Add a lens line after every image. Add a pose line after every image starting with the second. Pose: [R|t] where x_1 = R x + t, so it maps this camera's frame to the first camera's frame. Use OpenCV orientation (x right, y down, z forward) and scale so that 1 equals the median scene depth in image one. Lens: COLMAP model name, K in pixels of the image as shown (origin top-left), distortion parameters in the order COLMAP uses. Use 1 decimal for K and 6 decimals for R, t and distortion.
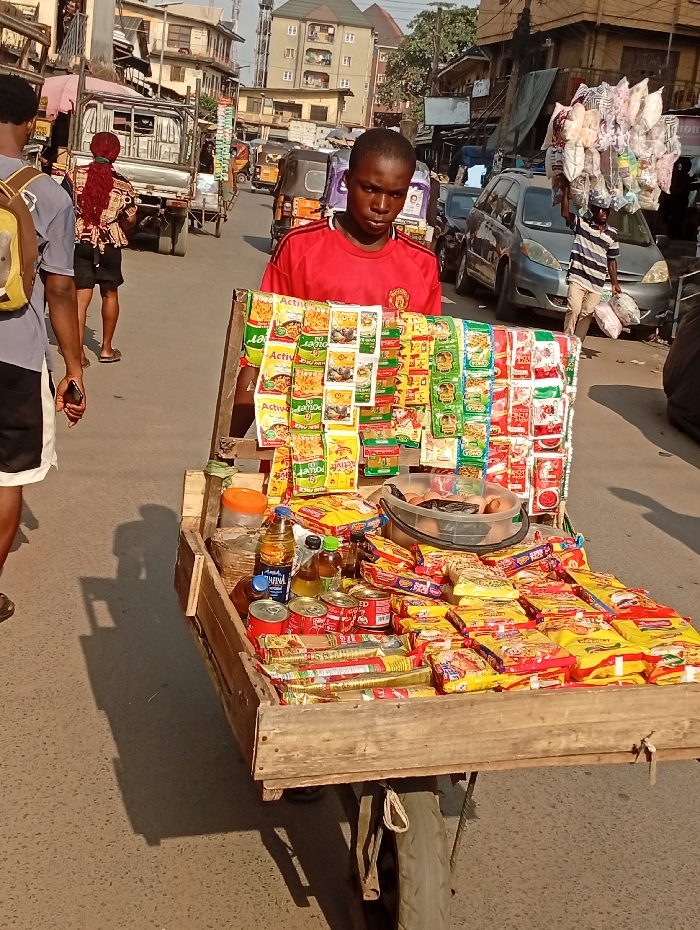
lens RADIAL K [[1474.7, 0, 351.9], [0, 1474.7, 409.0], [0, 0, 1]] dist [0.122956, -0.019964]
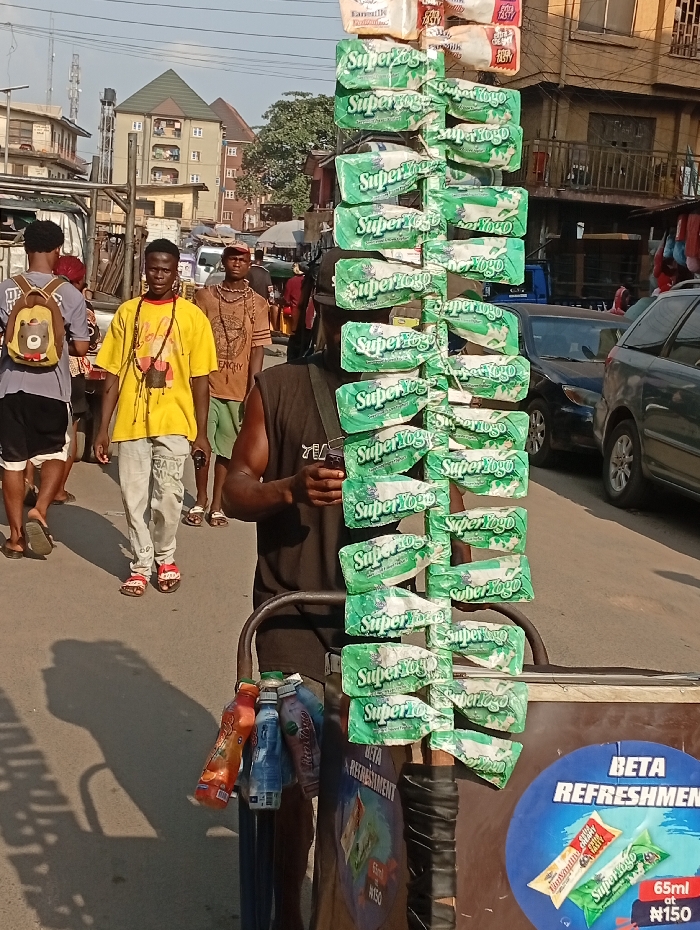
lens RADIAL K [[1474.7, 0, 351.9], [0, 1474.7, 409.0], [0, 0, 1]] dist [0.122956, -0.019964]
pose [[0.993680, -0.048037, 0.101456, -0.011218], [0.054196, 0.996795, -0.058849, -0.011793], [-0.098304, 0.063975, 0.993098, 0.062405]]
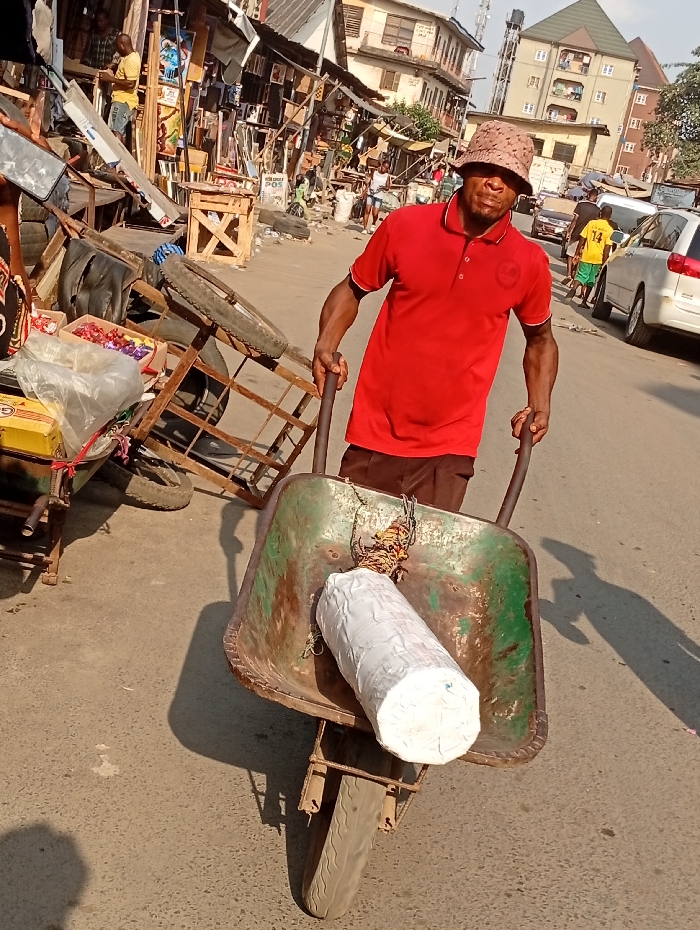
lens RADIAL K [[1454.8, 0, 350.0], [0, 1454.8, 465.0], [0, 0, 1]] dist [-0.041821, 0.592423]
pose [[0.983167, 0.129276, -0.129115, -0.012901], [-0.127387, 0.991591, 0.022820, -0.036359], [0.130979, -0.005988, 0.991367, 0.210802]]
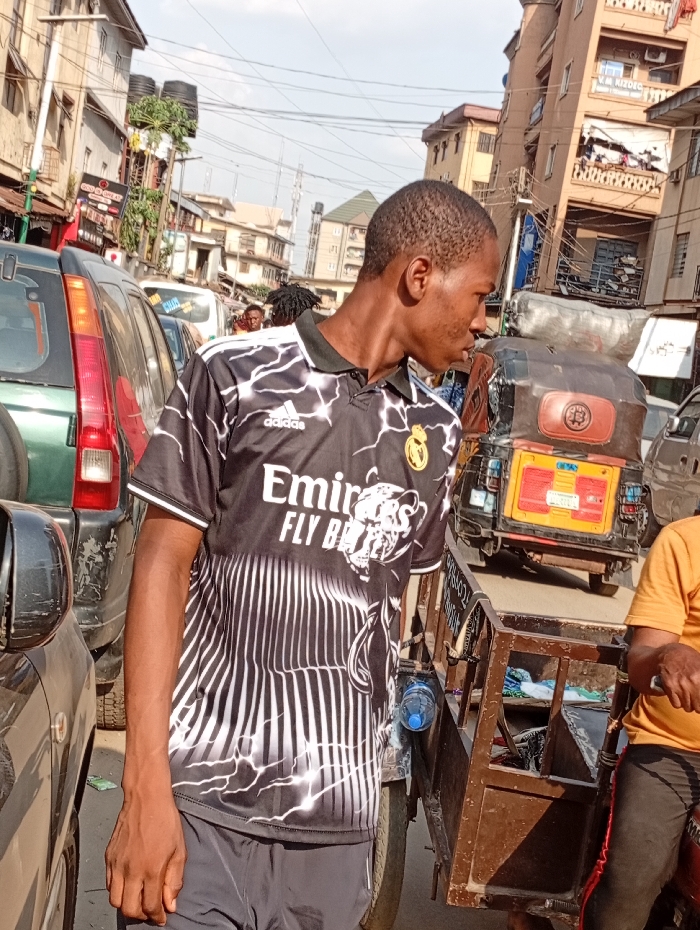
lens RADIAL K [[1443.2, 0, 410.1], [0, 1443.2, 465.7], [0, 0, 1]] dist [0.012149, 0.029782]
pose [[0.999084, 0.042312, 0.006467, 0.030343], [-0.041677, 0.996059, -0.078288, 0.048606], [-0.009754, 0.077947, 0.996910, -0.277321]]
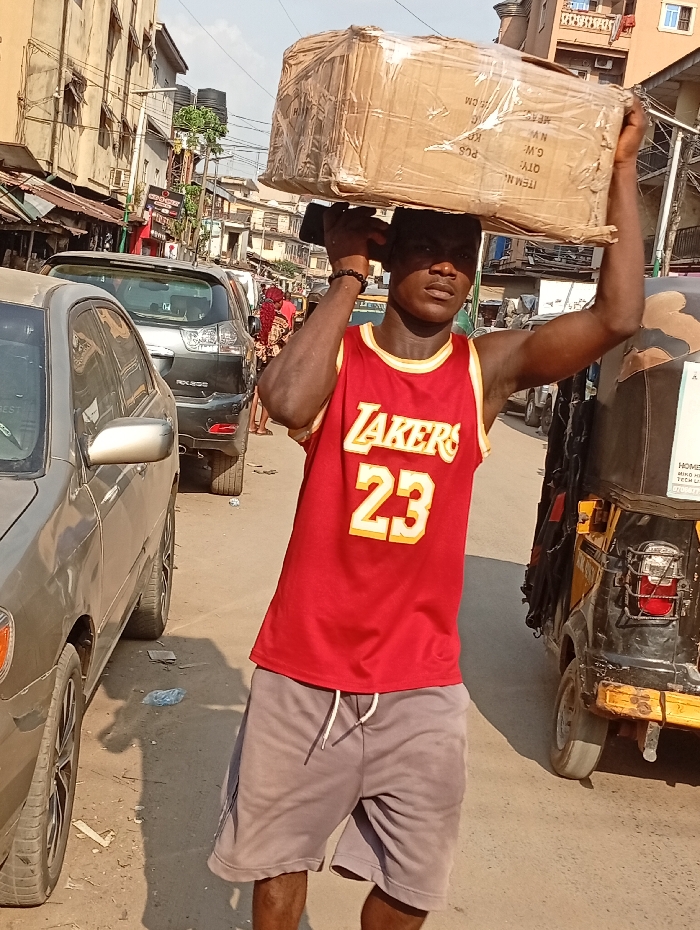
lens RADIAL K [[1429.6, 0, 322.2], [0, 1429.6, 465.1], [0, 0, 1]] dist [0.108927, -0.086941]
pose [[0.997167, 0.021053, -0.072217, 0.037072], [-0.025054, 0.998174, -0.054963, 0.060504], [0.070928, 0.056617, 0.995873, -0.344465]]
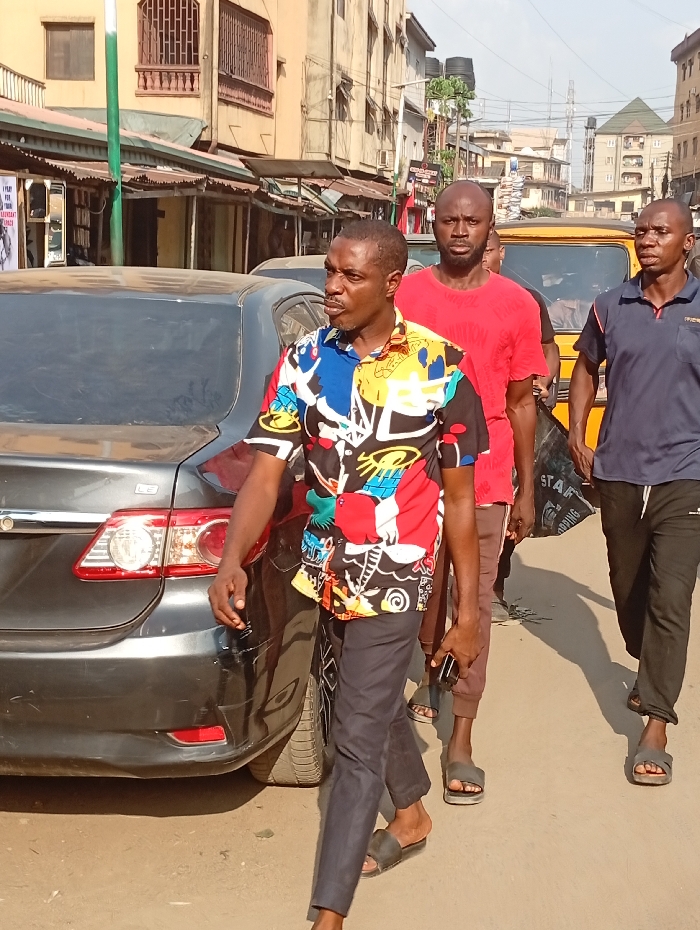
lens RADIAL K [[1429.6, 0, 322.2], [0, 1429.6, 465.1], [0, 0, 1]] dist [0.108927, -0.086941]
pose [[0.964088, -0.048308, -0.261151, 0.043962], [0.042958, 0.998734, -0.026157, 0.067393], [0.262084, 0.013999, 0.964944, -0.386288]]
